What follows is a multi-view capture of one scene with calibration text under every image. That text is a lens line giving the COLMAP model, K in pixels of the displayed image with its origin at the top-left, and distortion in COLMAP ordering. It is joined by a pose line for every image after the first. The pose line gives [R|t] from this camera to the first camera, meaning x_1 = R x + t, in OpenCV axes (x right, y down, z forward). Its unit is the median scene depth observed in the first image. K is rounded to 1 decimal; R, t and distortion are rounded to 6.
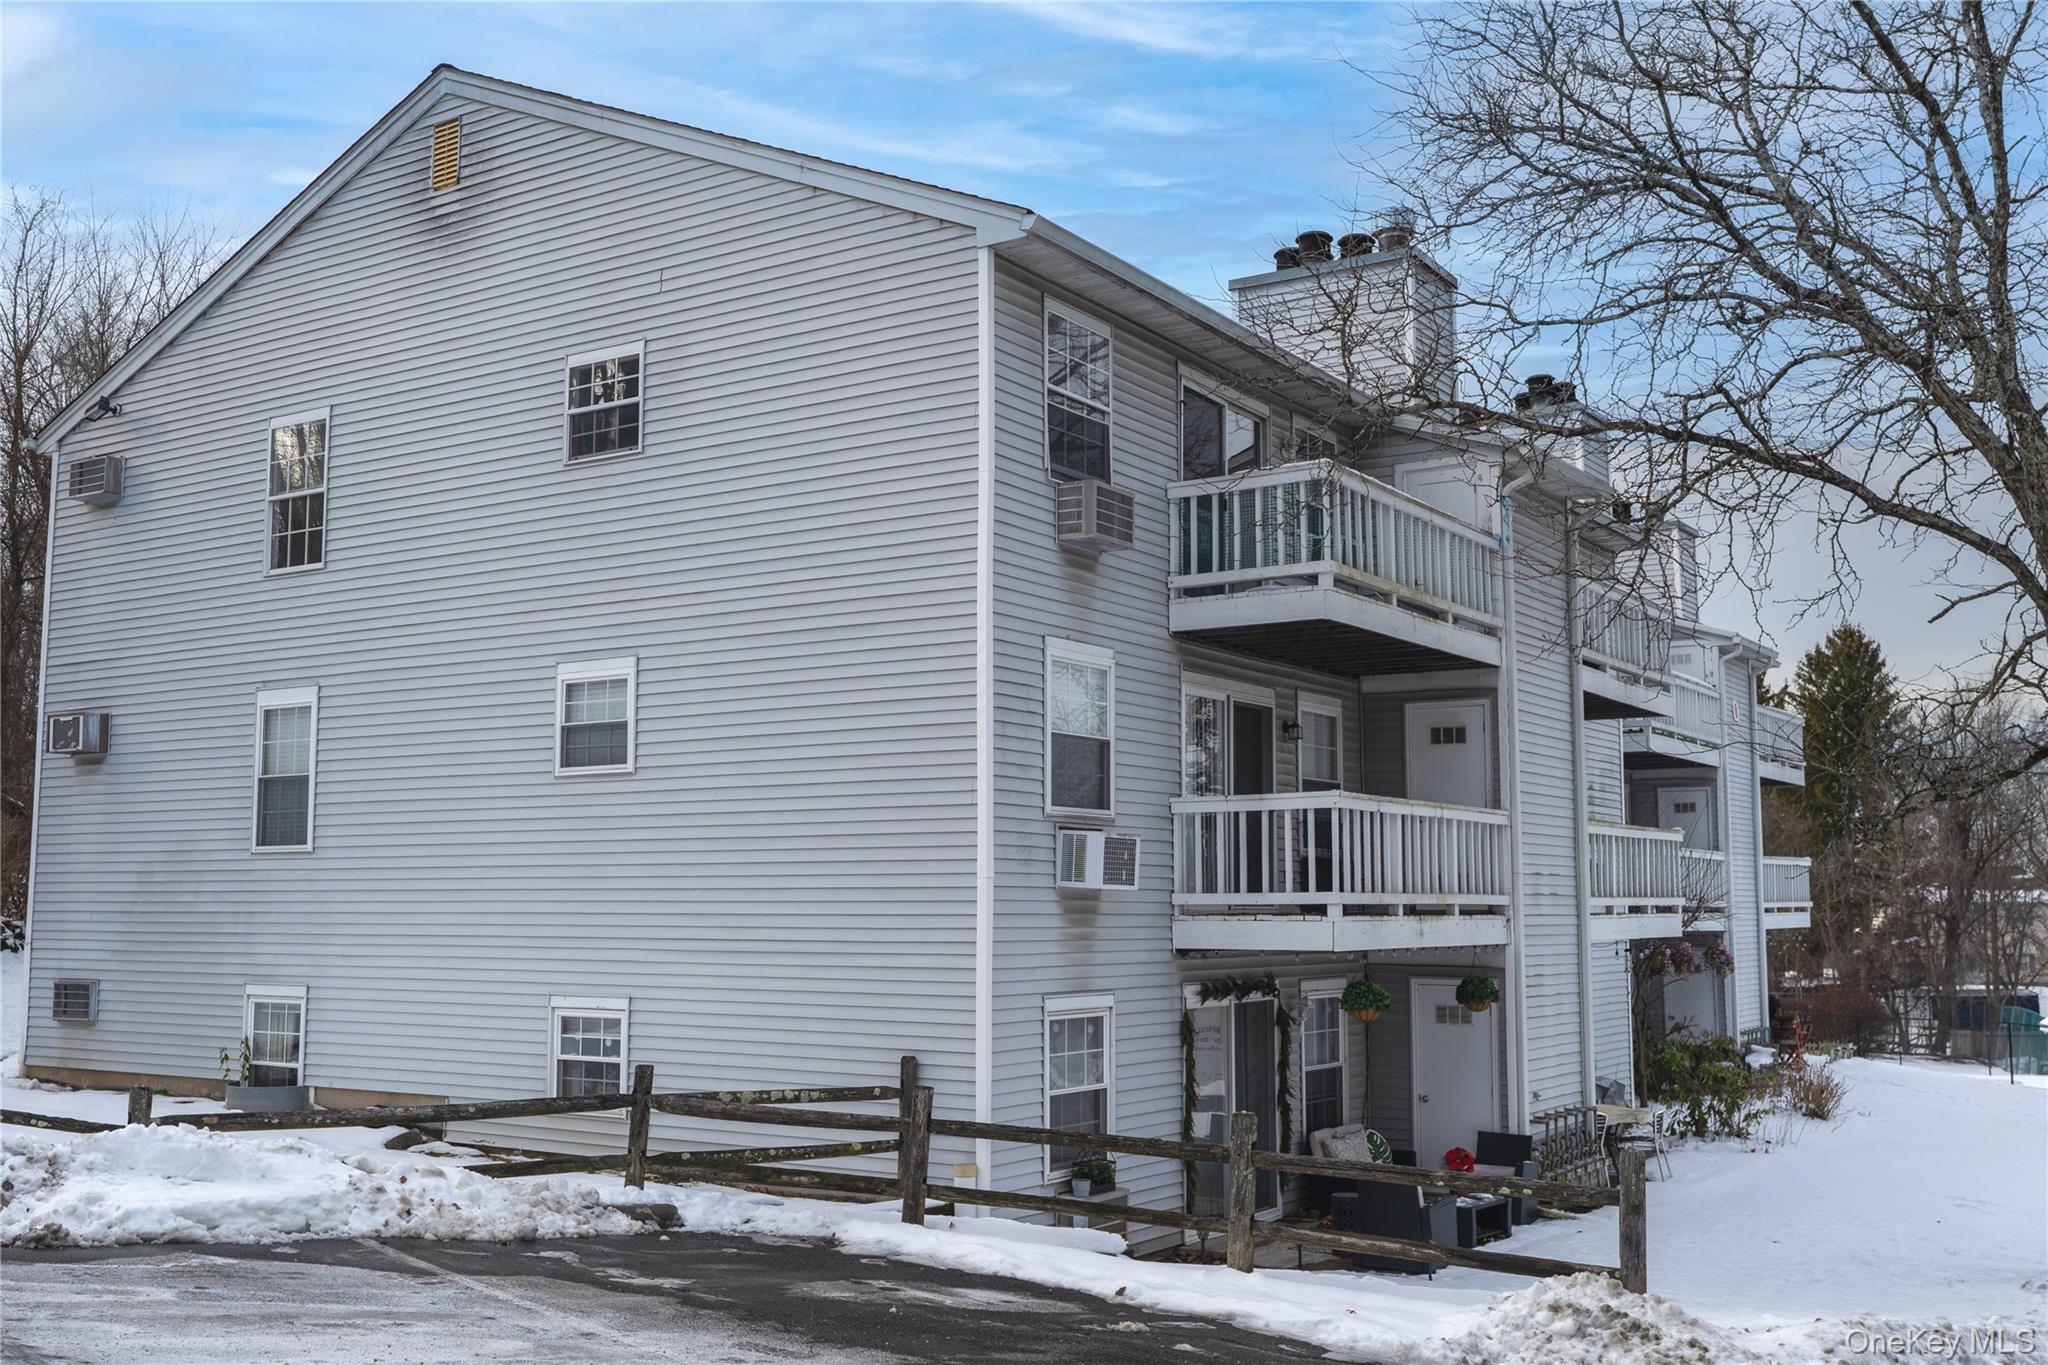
lens RADIAL K [[1983.3, 0, 1024.0], [0, 1983.3, 682.5], [0, 0, 1]] dist [0.004526, 0.009729]
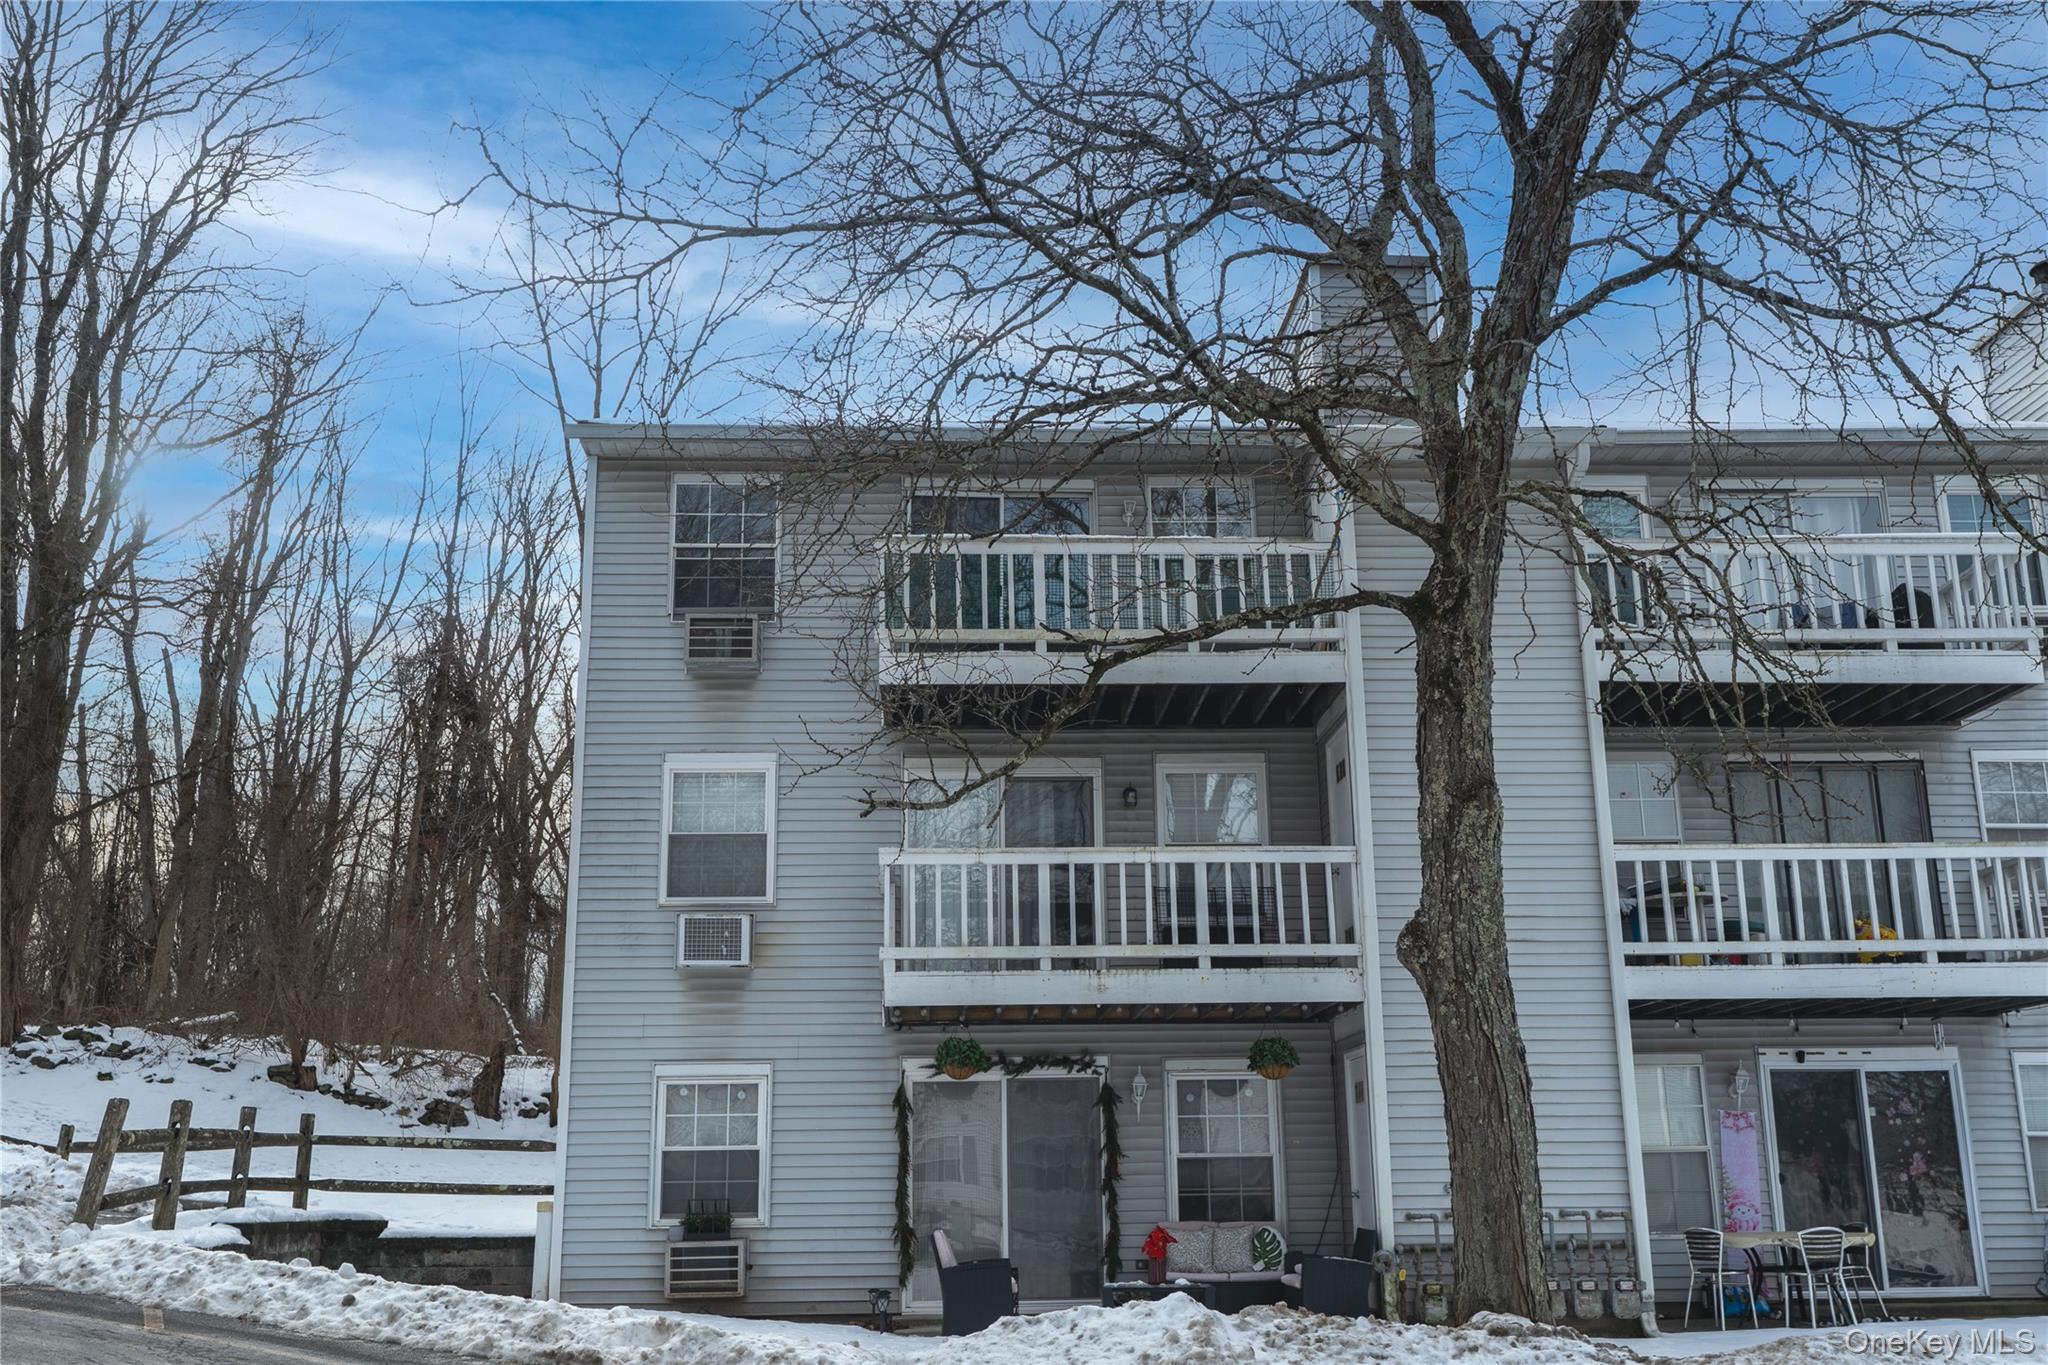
lens RADIAL K [[1983.3, 0, 1024.0], [0, 1983.3, 682.5], [0, 0, 1]] dist [0.004526, 0.009729]
pose [[0.582190, -0.219910, -0.782748, 1.032238], [0.105972, 0.975039, -0.195113, 0.181376], [0.806117, 0.030643, 0.590962, 0.463501]]
